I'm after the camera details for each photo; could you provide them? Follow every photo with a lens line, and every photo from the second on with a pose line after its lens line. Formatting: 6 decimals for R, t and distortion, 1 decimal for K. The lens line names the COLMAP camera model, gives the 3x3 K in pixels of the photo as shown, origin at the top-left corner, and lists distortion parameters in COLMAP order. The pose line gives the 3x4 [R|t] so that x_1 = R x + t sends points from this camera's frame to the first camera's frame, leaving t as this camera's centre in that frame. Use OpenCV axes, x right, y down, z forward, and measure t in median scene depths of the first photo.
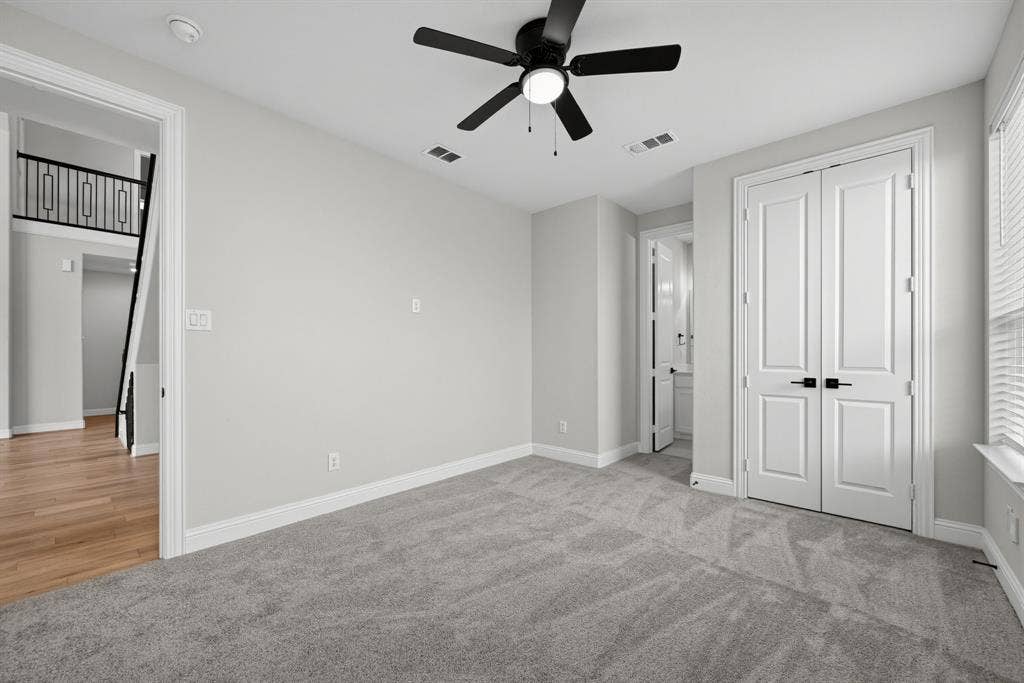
lens RADIAL K [[410.1, 0, 512.6], [0, 410.1, 353.2], [0, 0, 1]] dist [-0.001593, -0.000024]
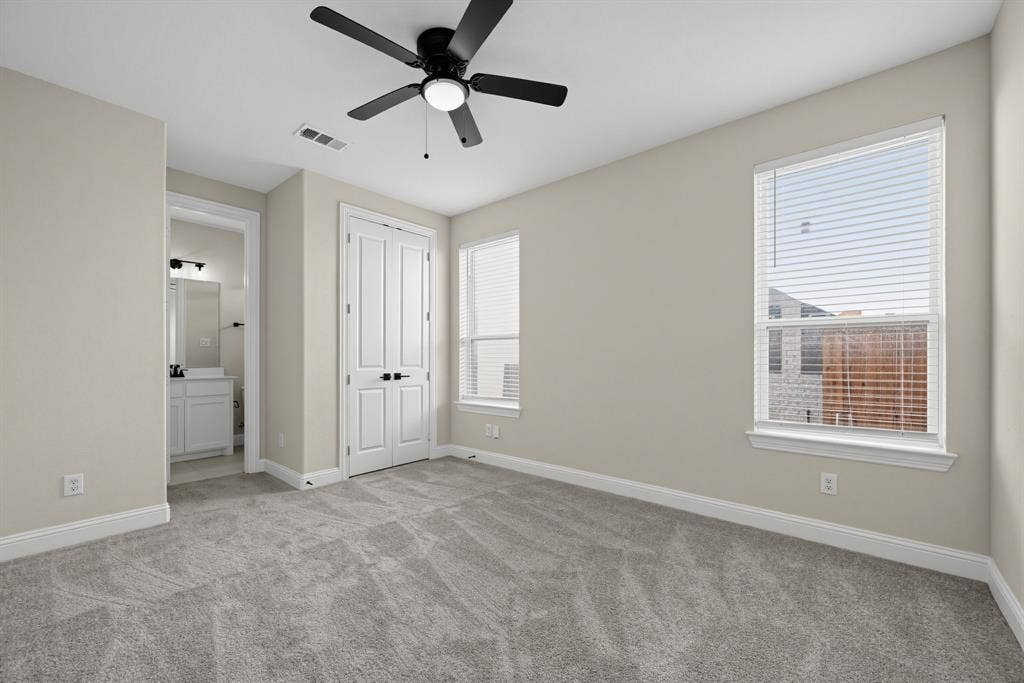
lens RADIAL K [[410.1, 0, 512.6], [0, 410.1, 353.2], [0, 0, 1]] dist [-0.001593, -0.000024]
pose [[-0.022252, 0.006884, 0.999729, -0.697148], [-0.002828, 0.999972, -0.006948, -0.000170], [-0.999748, -0.002982, -0.022232, 0.618280]]
